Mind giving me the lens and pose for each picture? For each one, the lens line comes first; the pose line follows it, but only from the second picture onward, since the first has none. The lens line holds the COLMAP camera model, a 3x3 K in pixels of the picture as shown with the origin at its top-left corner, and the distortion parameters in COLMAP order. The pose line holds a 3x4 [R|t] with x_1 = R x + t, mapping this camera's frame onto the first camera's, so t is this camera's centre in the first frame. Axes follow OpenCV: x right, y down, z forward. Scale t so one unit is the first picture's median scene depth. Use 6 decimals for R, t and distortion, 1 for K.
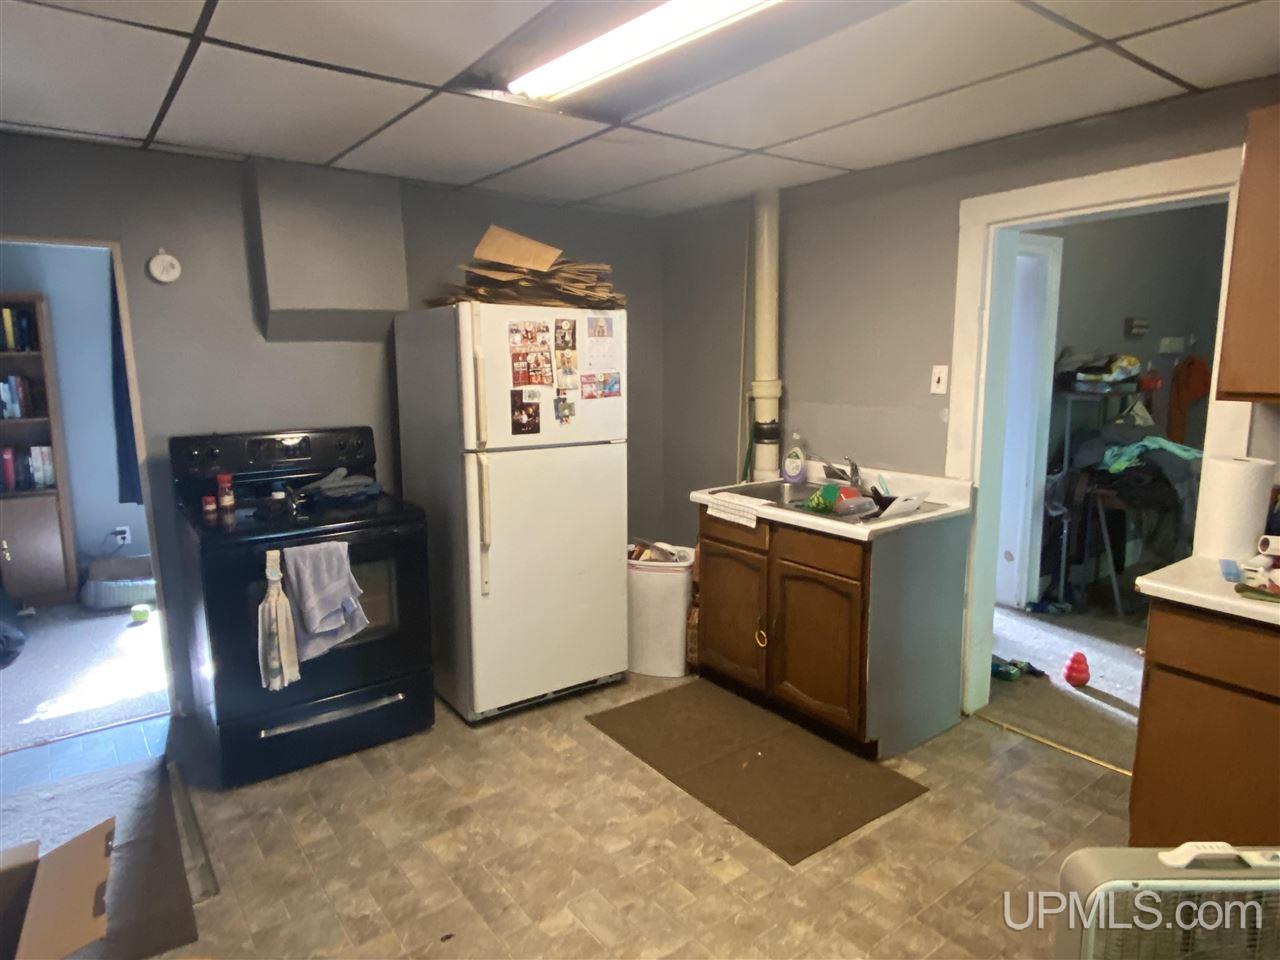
lens RADIAL K [[764.4, 0, 637.1], [0, 764.4, 477.0], [0, 0, 1]] dist [0.088742, -0.102856]
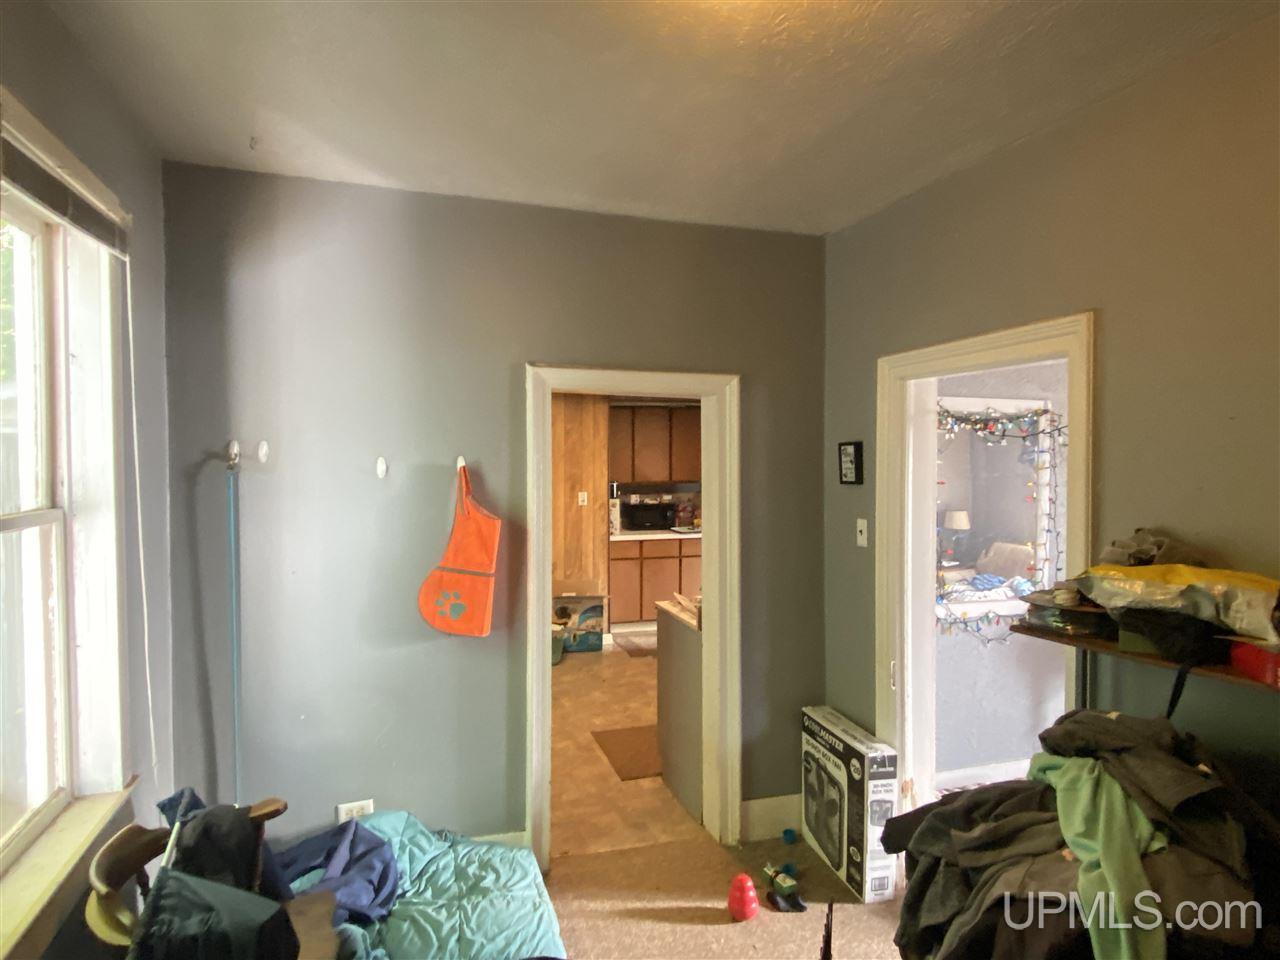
lens RADIAL K [[764.4, 0, 637.1], [0, 764.4, 477.0], [0, 0, 1]] dist [0.088742, -0.102856]
pose [[-0.332636, 0.035009, -0.942405, 1.510020], [-0.146658, 0.985232, 0.088365, -0.266678], [0.931582, 0.167605, -0.322590, 1.218726]]
